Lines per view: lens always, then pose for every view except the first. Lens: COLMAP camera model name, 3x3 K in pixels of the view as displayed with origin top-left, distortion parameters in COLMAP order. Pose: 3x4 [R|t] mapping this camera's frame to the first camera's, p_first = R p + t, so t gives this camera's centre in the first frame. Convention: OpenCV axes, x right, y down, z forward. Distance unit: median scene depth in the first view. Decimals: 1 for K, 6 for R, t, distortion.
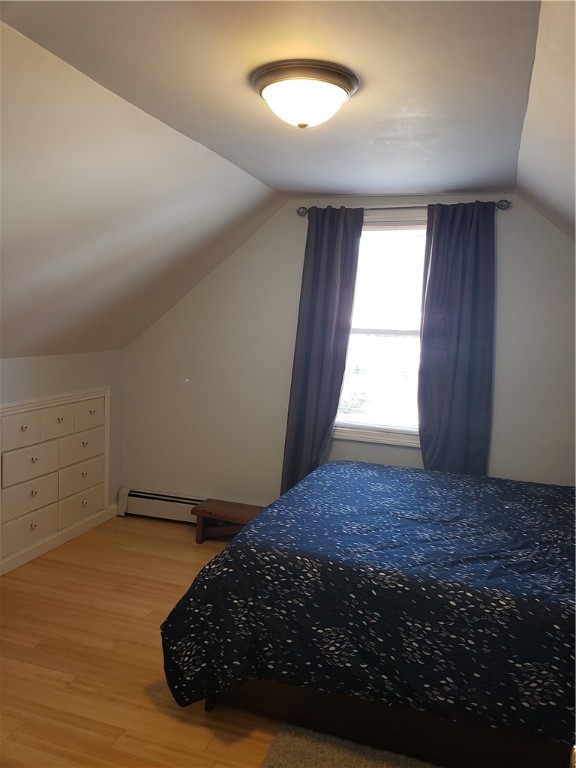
lens RADIAL K [[594.4, 0, 288.0], [0, 594.4, 384.0], [0, 0, 1]] dist [0.005037, 0.009292]
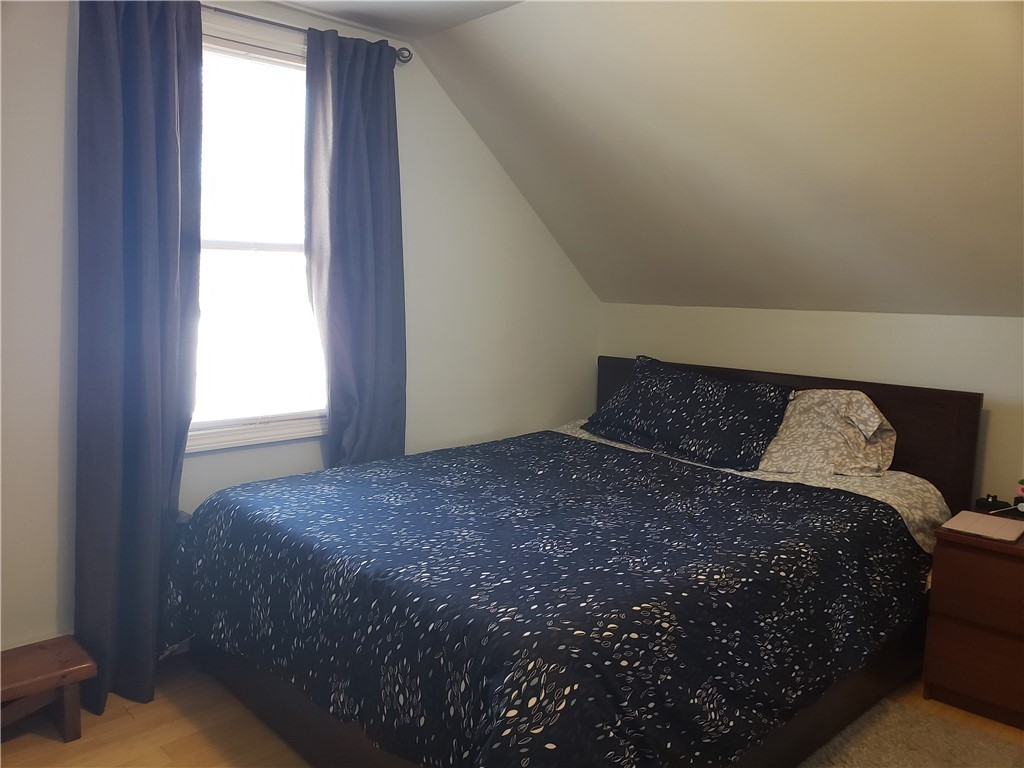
lens RADIAL K [[787.6, 0, 511.5], [0, 787.6, 399.6], [0, 0, 1]] dist [0.066251, 0.001337]
pose [[0.483815, -0.163852, 0.859695, -0.450125], [0.107956, 0.985989, 0.127167, -0.015695], [-0.868486, 0.031284, 0.494725, 0.471610]]
